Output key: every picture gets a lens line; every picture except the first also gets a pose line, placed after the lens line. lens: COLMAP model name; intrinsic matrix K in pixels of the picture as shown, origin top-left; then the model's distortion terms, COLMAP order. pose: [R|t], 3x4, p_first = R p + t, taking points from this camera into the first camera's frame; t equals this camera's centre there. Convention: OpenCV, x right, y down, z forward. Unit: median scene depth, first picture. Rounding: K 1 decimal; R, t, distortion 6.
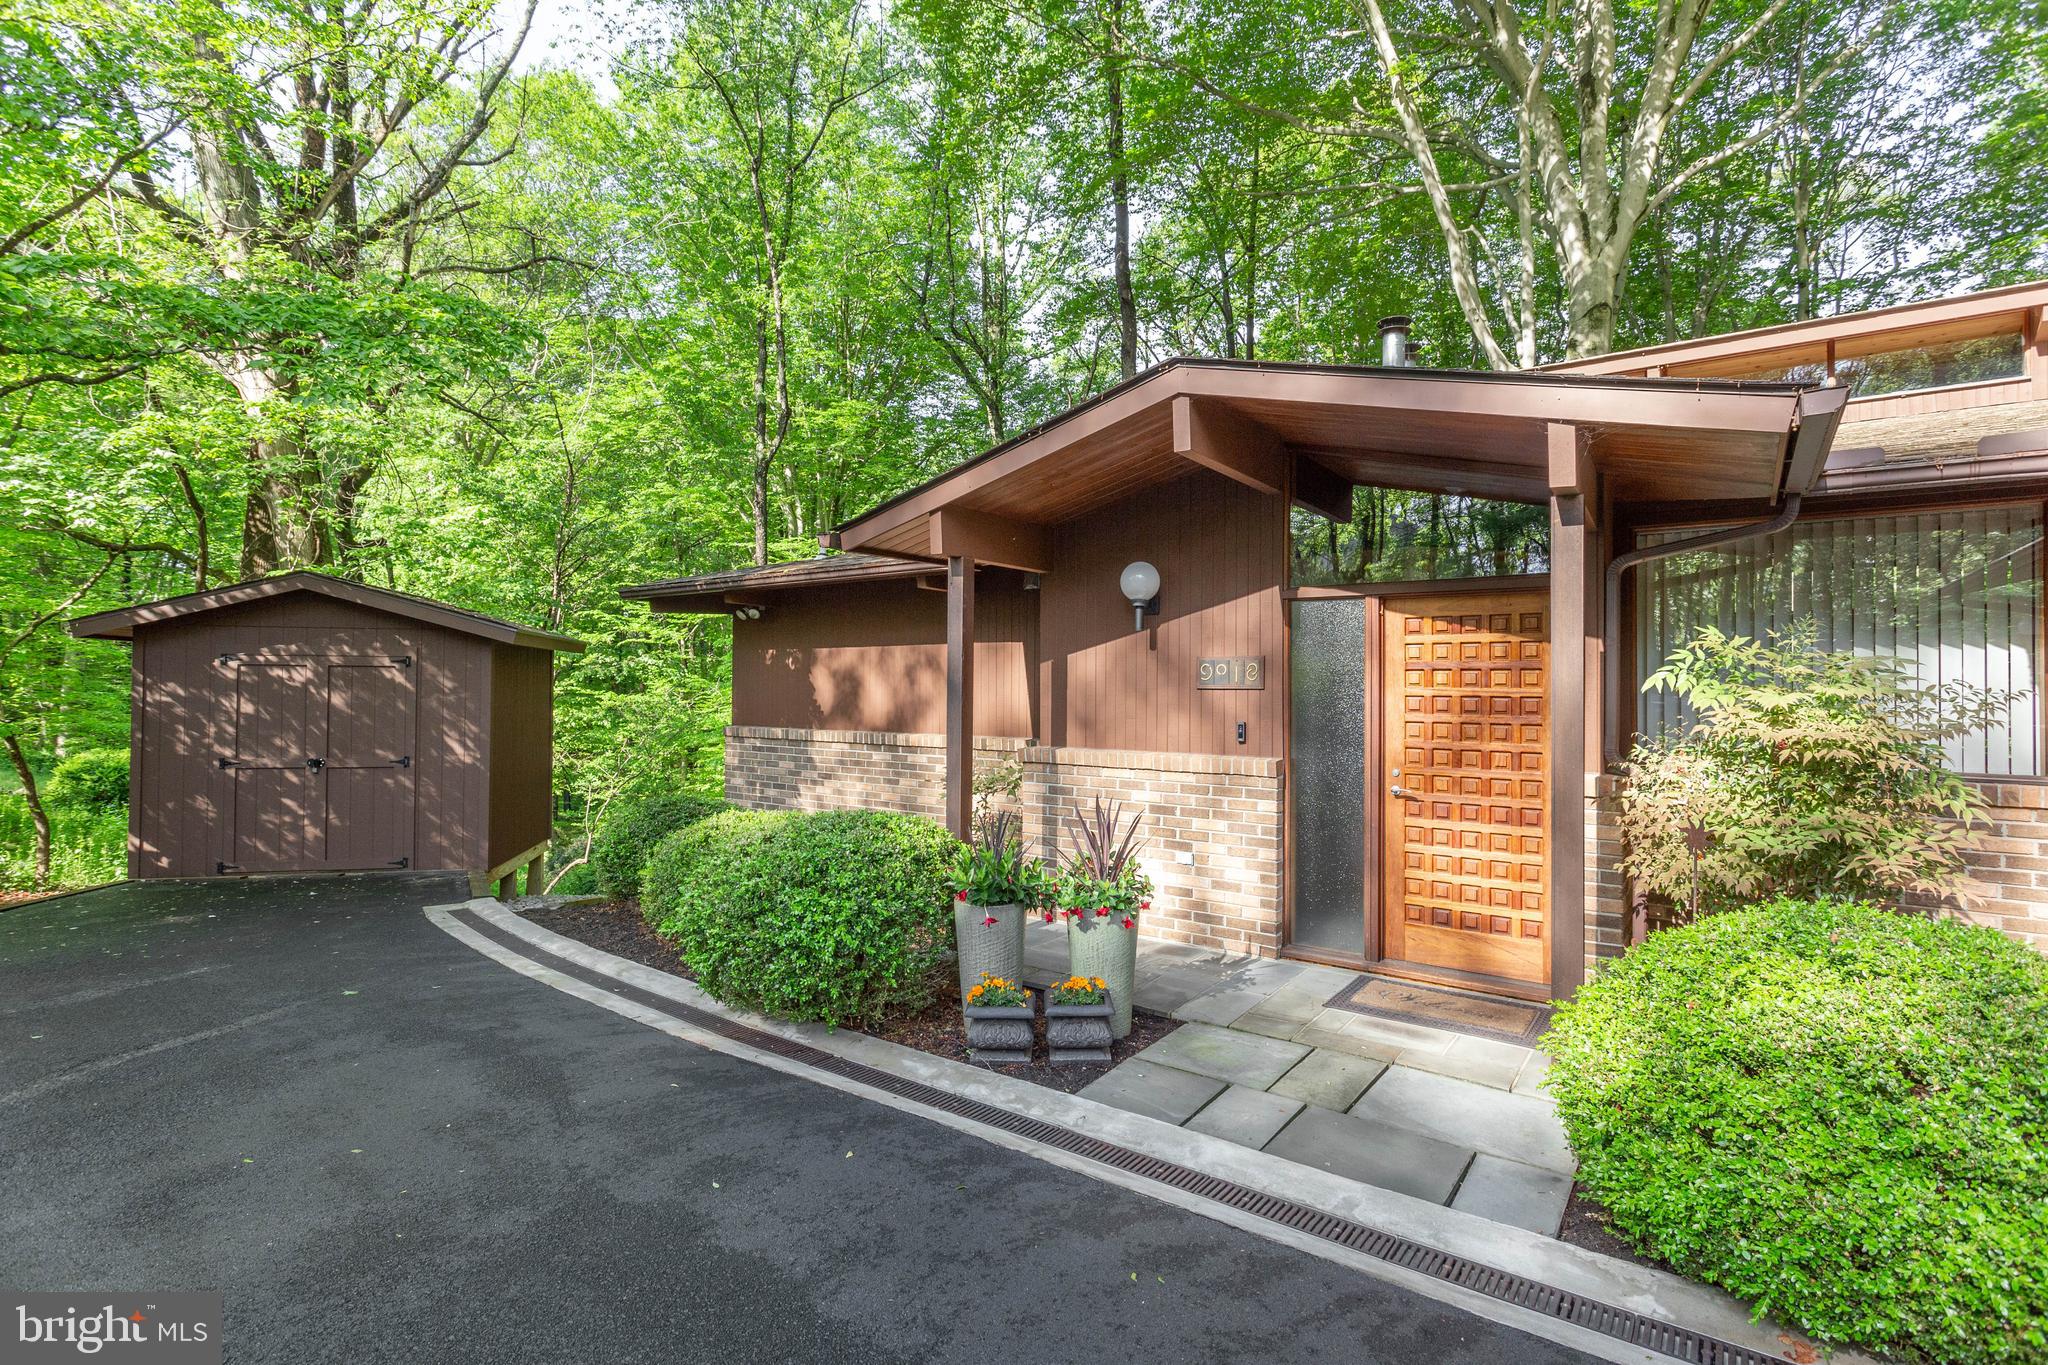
lens RADIAL K [[979.1, 0, 1005.5], [0, 979.1, 677.1], [0, 0, 1]] dist [0.001725, 0.000478]
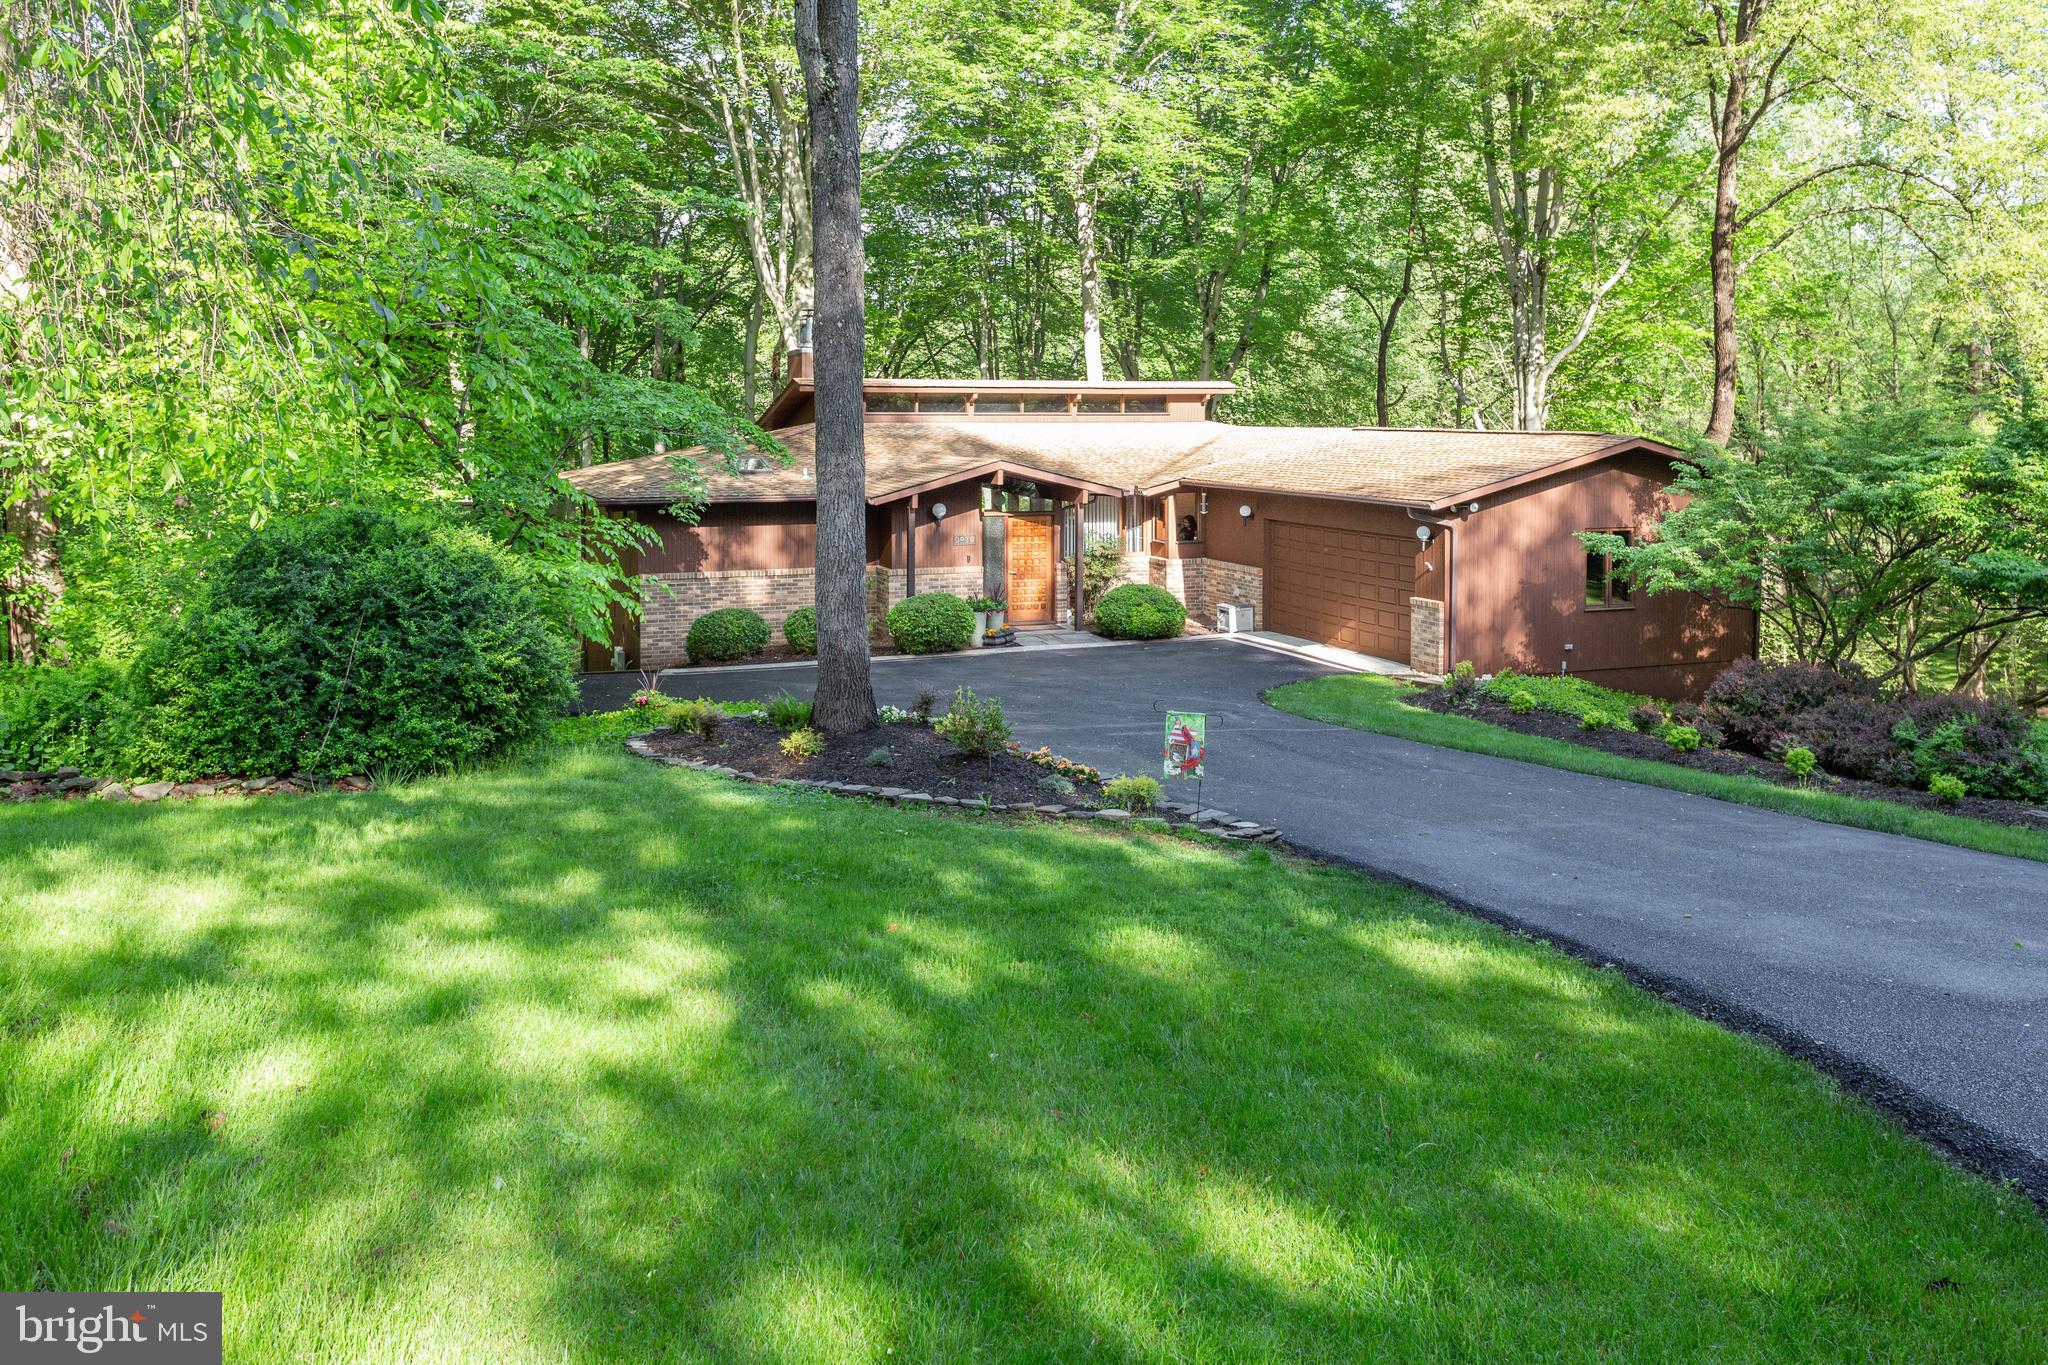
lens RADIAL K [[1594.5, 0, 1021.4], [0, 1594.5, 489.3], [0, 0, 1]] dist [0.006533, 0.000520]
pose [[0.542912, -0.046399, 0.838507, -4.310699], [-0.003160, 0.998353, 0.057290, -0.501724], [-0.839784, -0.033753, 0.541871, -2.069347]]
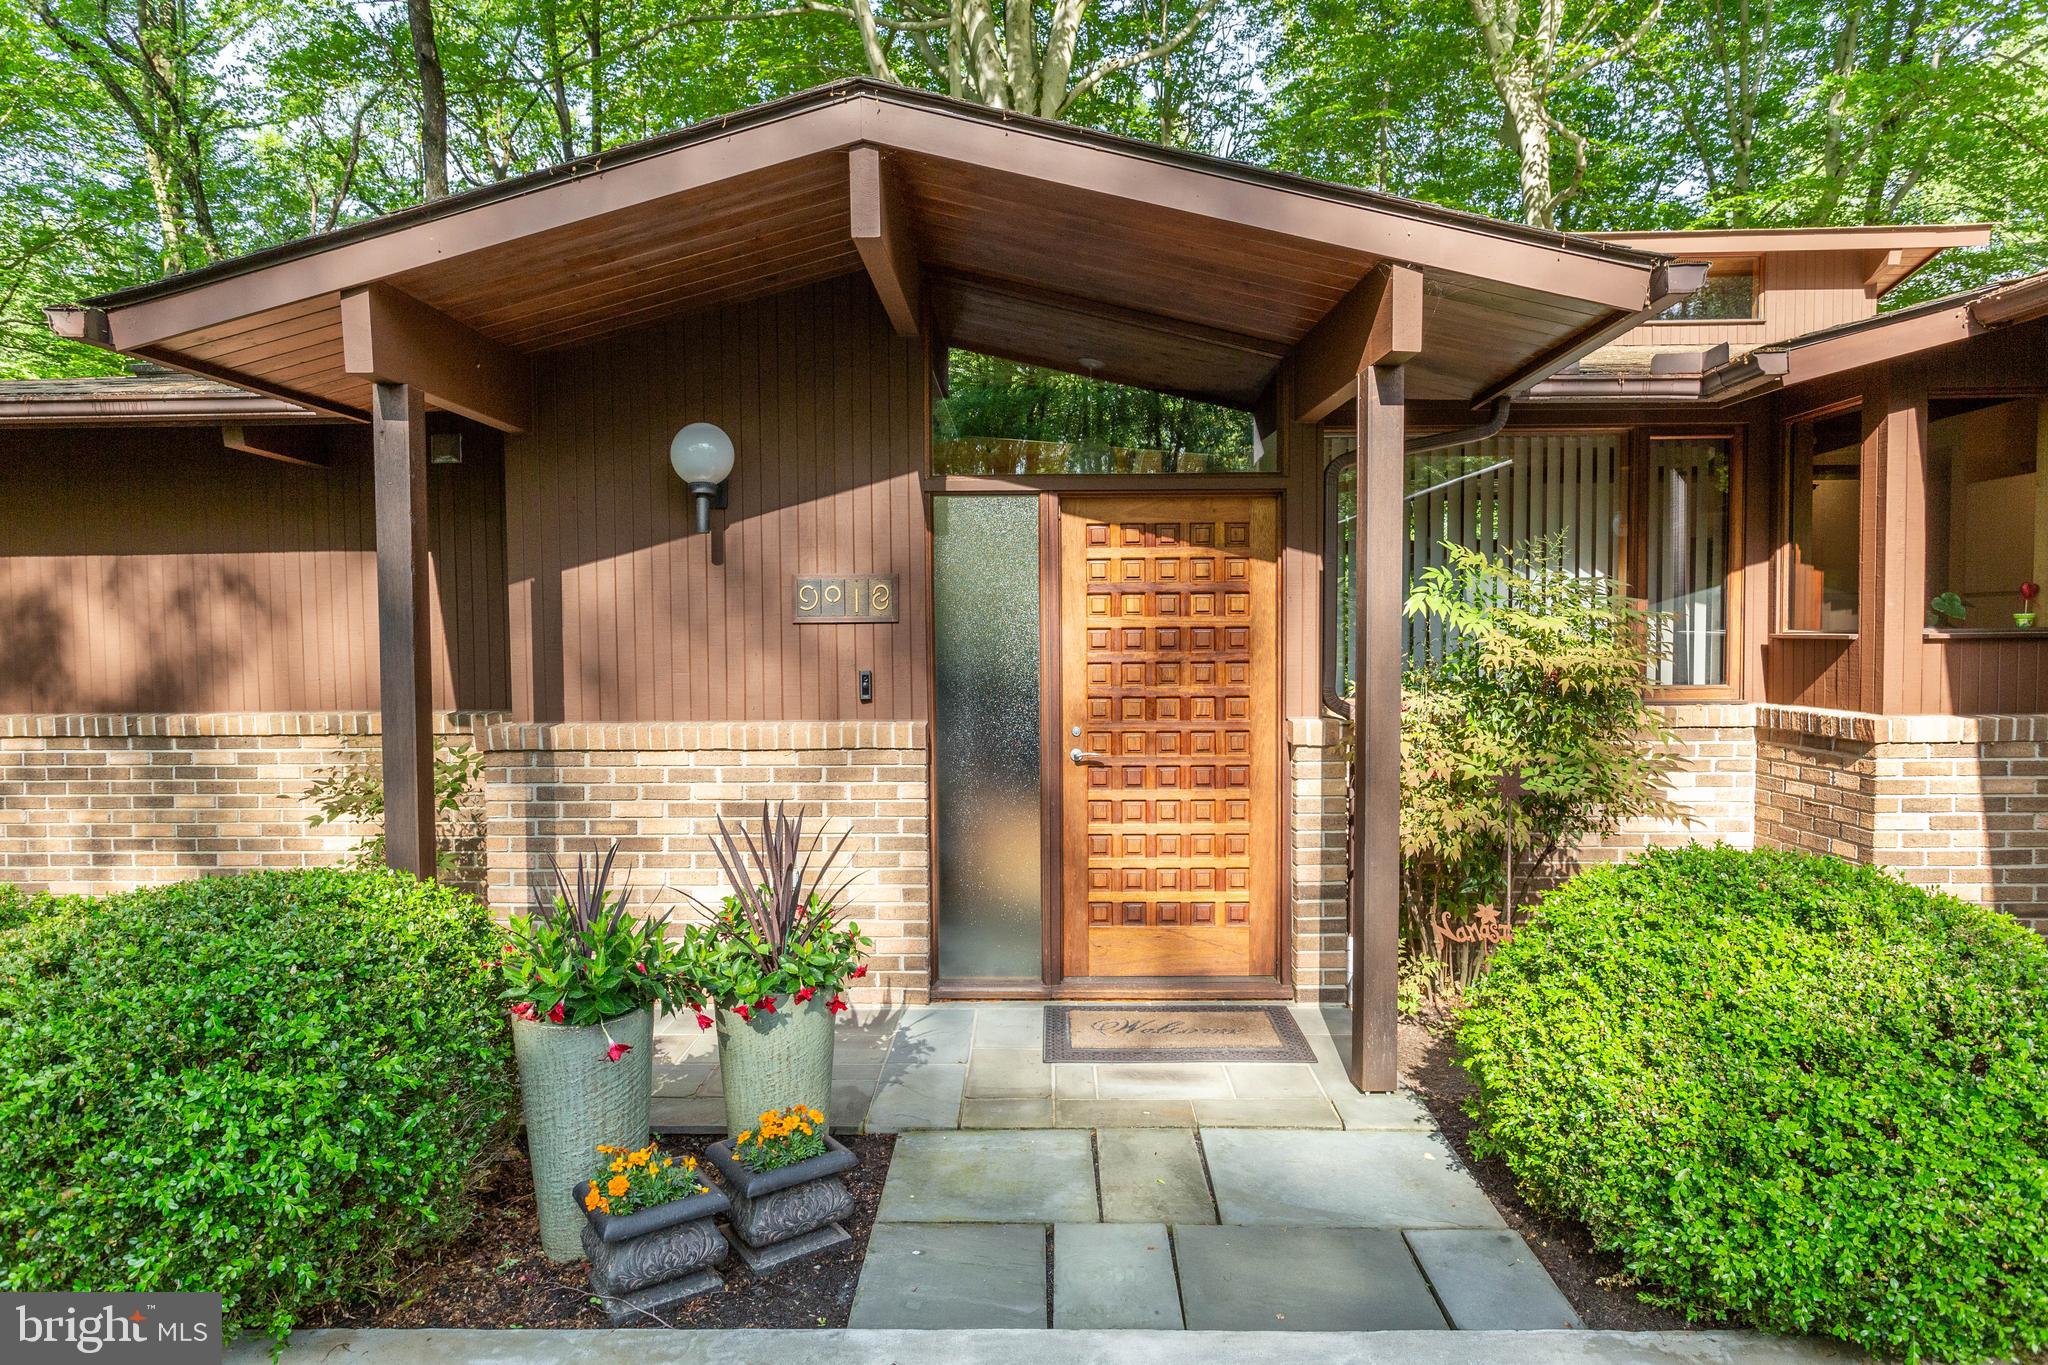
lens RADIAL K [[1210.1, 0, 1014.4], [0, 1210.1, 680.3], [0, 0, 1]] dist [-0.008411, 0.001381]
pose [[0.816407, -0.036937, 0.576294, -0.177657], [0.007031, 0.998514, 0.054039, 0.008458], [-0.577434, -0.040066, 0.815454, 0.280646]]
